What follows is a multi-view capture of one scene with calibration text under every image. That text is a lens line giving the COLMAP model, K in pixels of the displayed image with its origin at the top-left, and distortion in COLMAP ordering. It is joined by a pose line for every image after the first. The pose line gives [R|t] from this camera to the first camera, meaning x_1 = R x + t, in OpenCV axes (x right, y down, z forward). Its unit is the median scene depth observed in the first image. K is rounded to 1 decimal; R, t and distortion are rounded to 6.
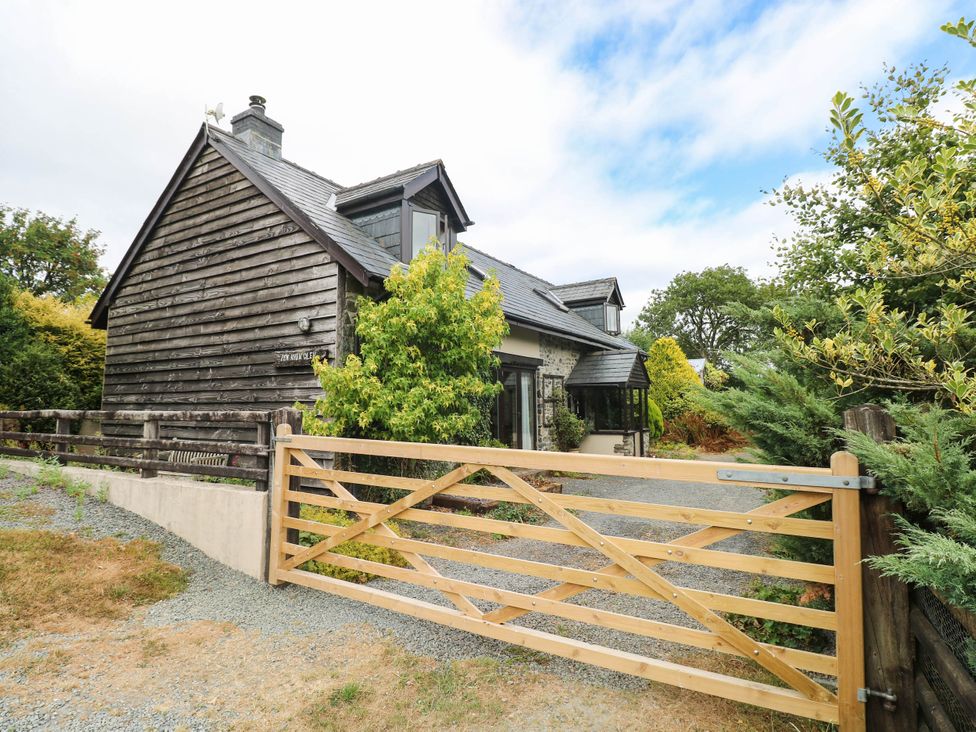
lens RADIAL K [[523.8, 0, 489.1], [0, 523.8, 365.0], [0, 0, 1]] dist [-0.002713, -0.007313]
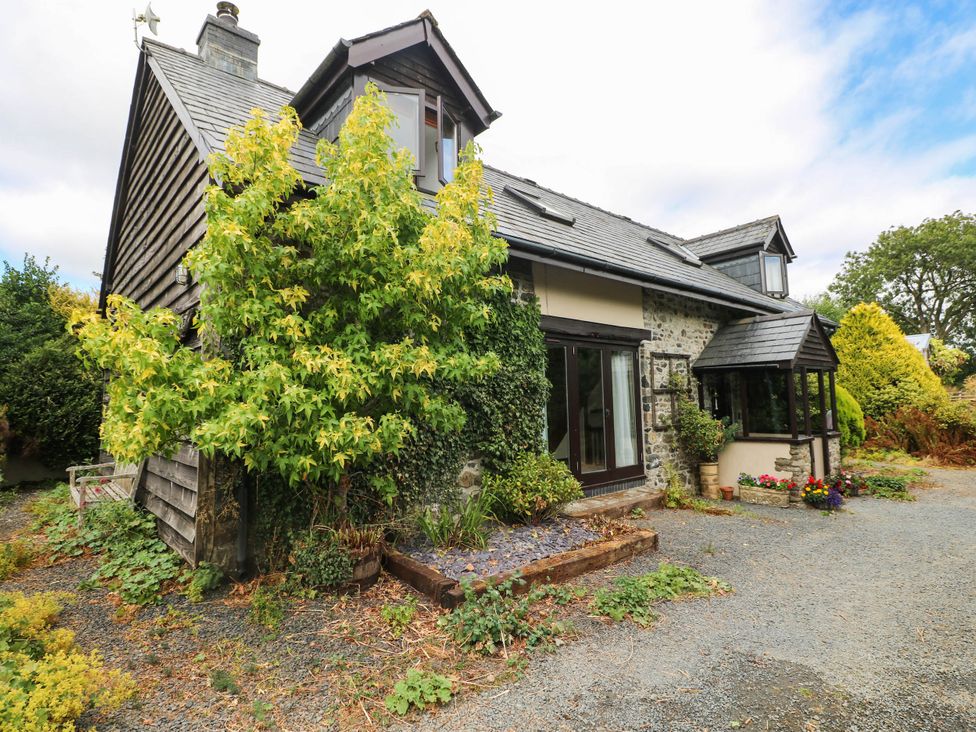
lens RADIAL K [[523.8, 0, 481.3], [0, 523.8, 363.9], [0, 0, 1]] dist [-0.002713, -0.007313]
pose [[0.949932, -0.033799, -0.310623, 0.089856], [0.035627, 0.999365, 0.000212, 0.020976], [0.310418, -0.011268, 0.950533, 0.250595]]
